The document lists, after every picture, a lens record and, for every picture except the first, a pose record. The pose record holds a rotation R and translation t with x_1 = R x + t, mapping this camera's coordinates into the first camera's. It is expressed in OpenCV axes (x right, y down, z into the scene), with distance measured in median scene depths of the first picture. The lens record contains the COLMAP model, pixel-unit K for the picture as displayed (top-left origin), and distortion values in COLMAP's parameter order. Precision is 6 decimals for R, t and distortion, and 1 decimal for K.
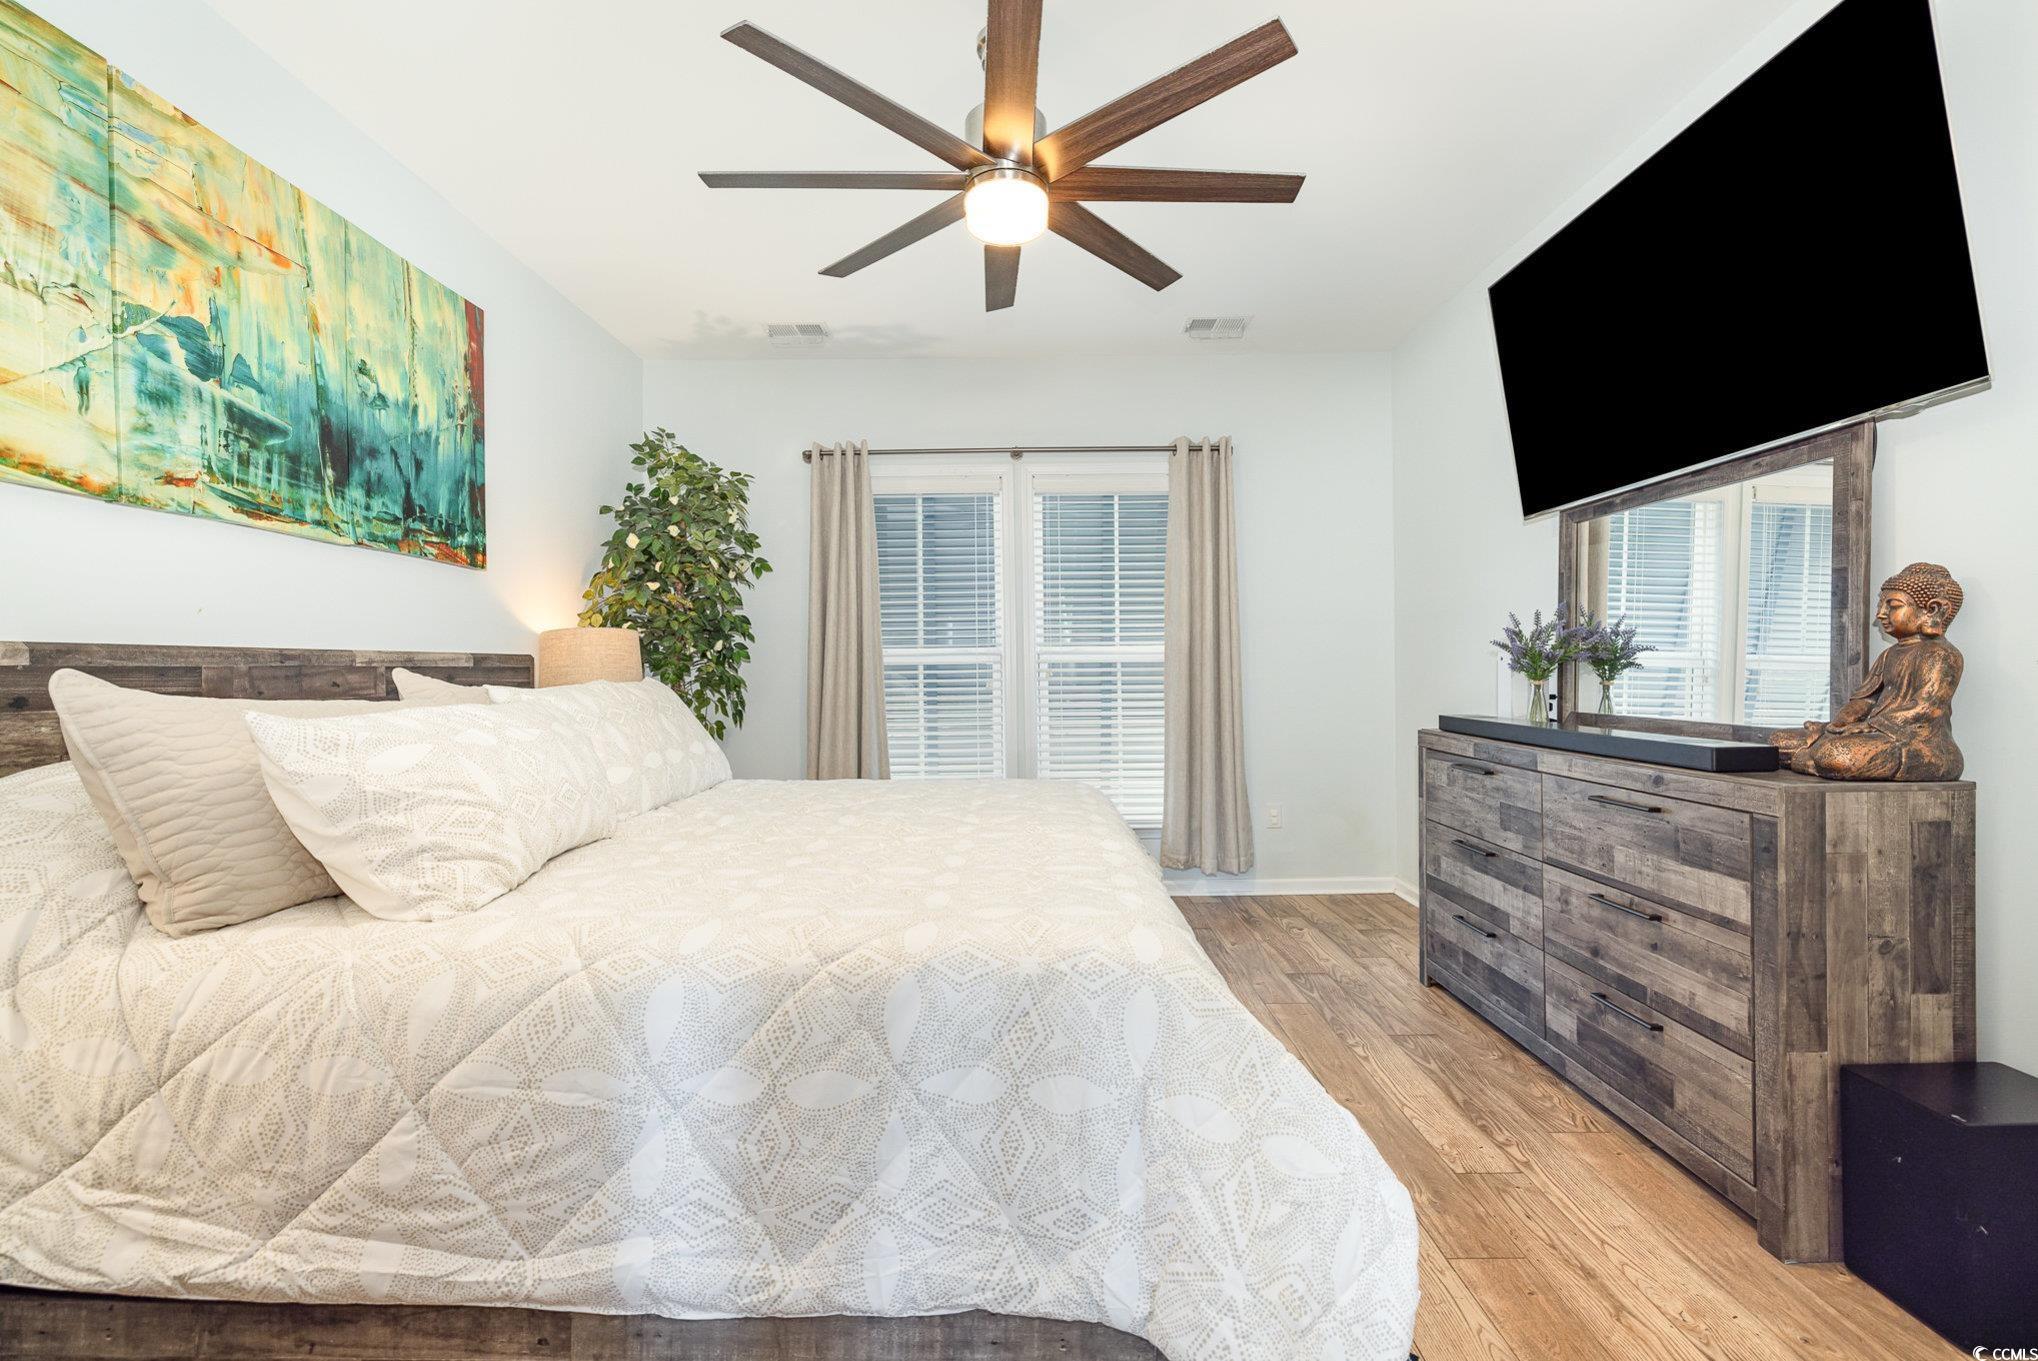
lens RADIAL K [[870.6, 0, 1019.0], [0, 870.6, 680.5], [0, 0, 1]] dist [0.001783, -0.000124]
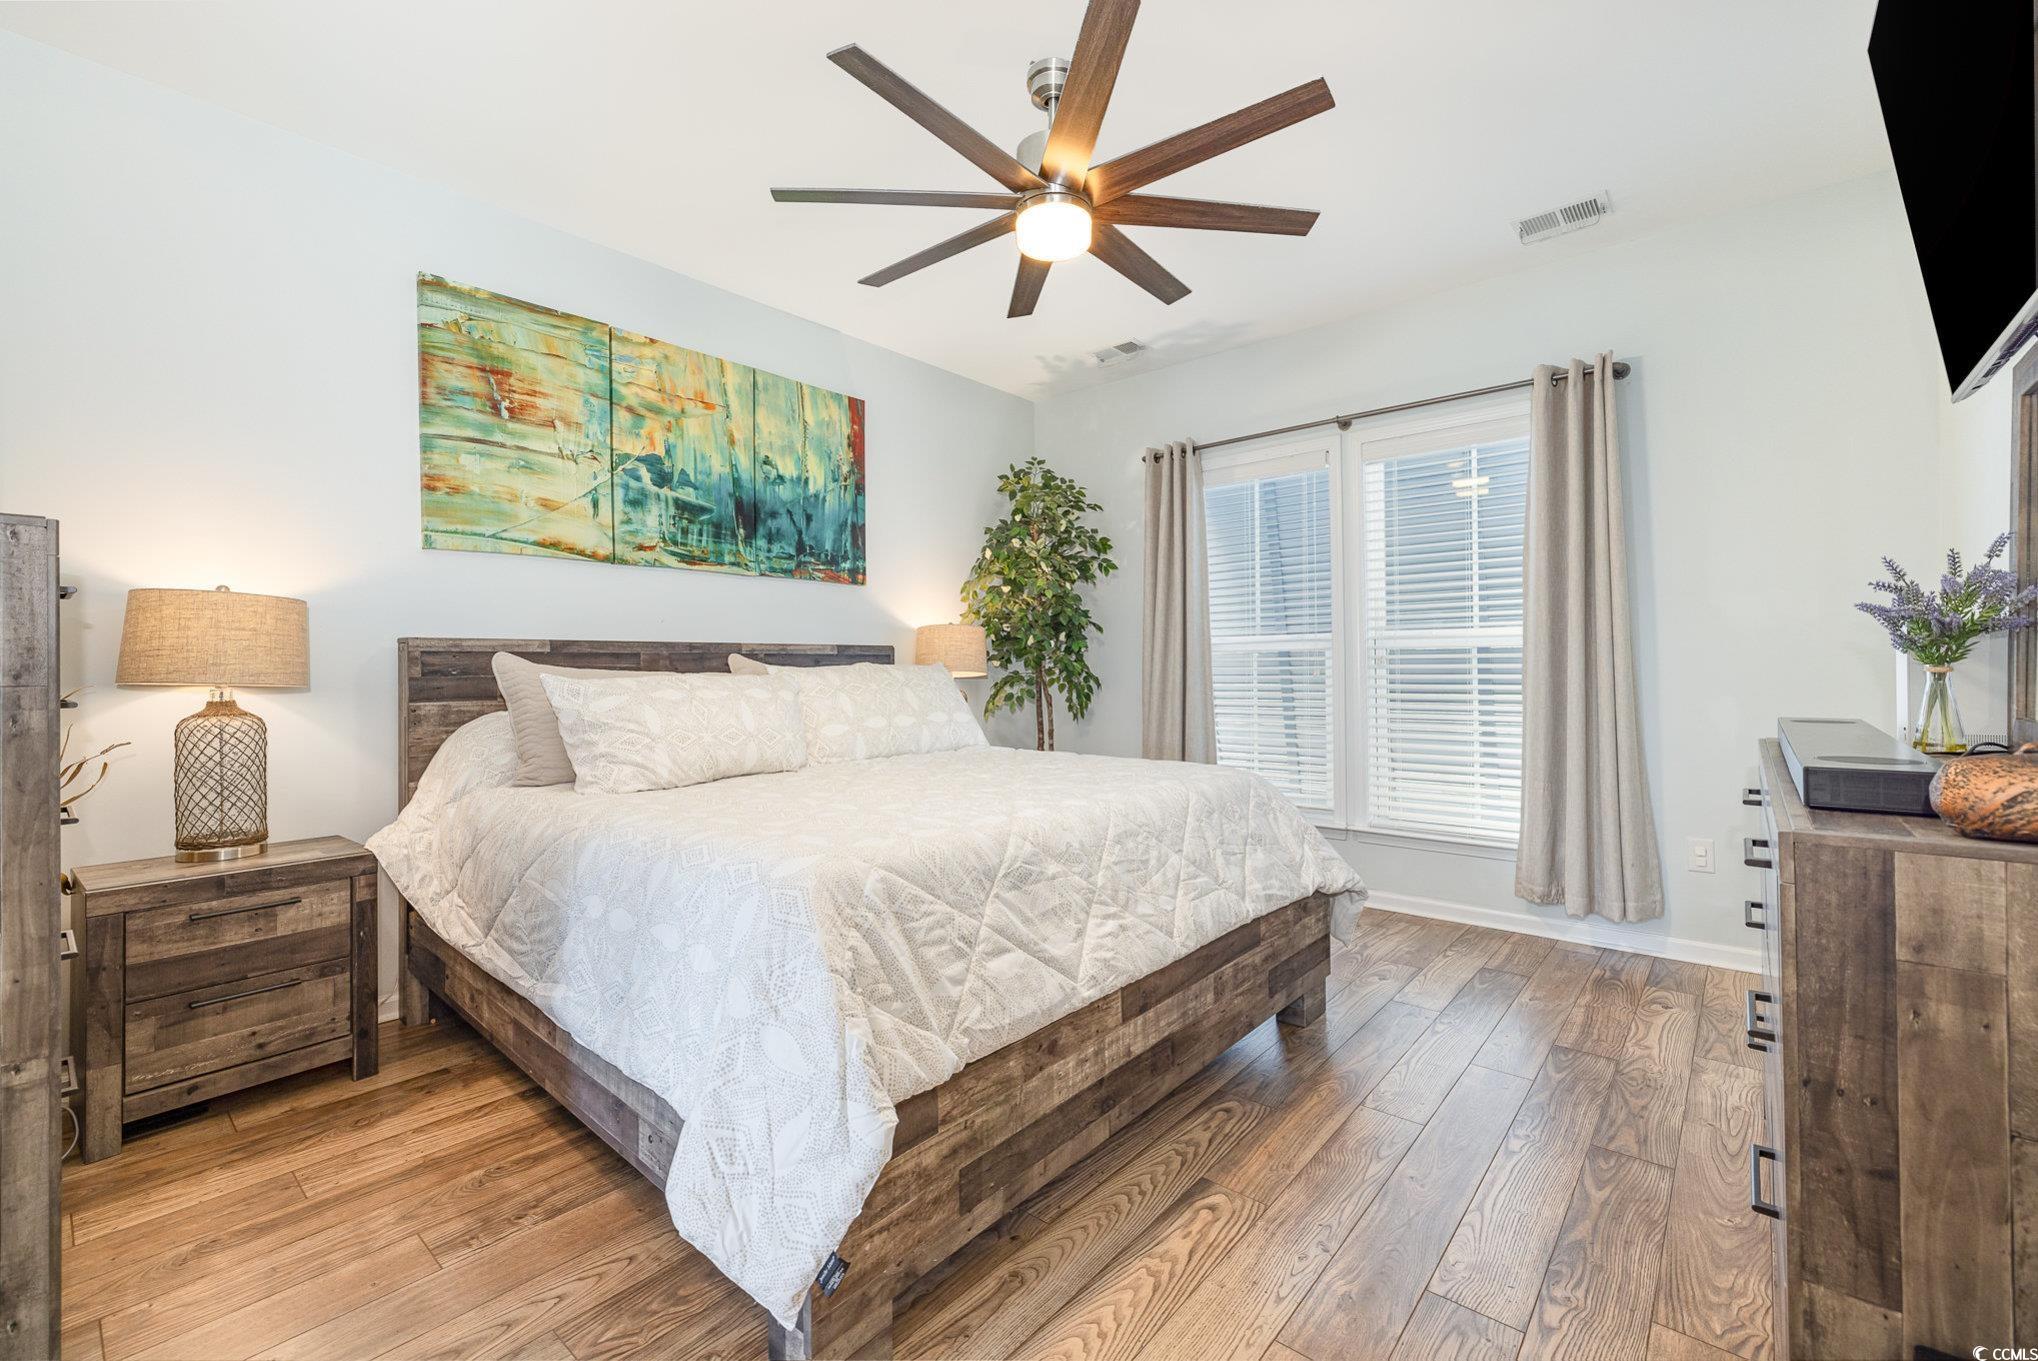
lens RADIAL K [[867.1, 0, 1025.0], [0, 867.1, 673.9], [0, 0, 1]] dist [0.001519, 0.000419]
pose [[0.754193, 0.008182, -0.656602, 0.648388], [-0.008658, 0.999959, 0.002516, 0.012368], [0.656596, 0.003787, 0.754233, 0.152899]]
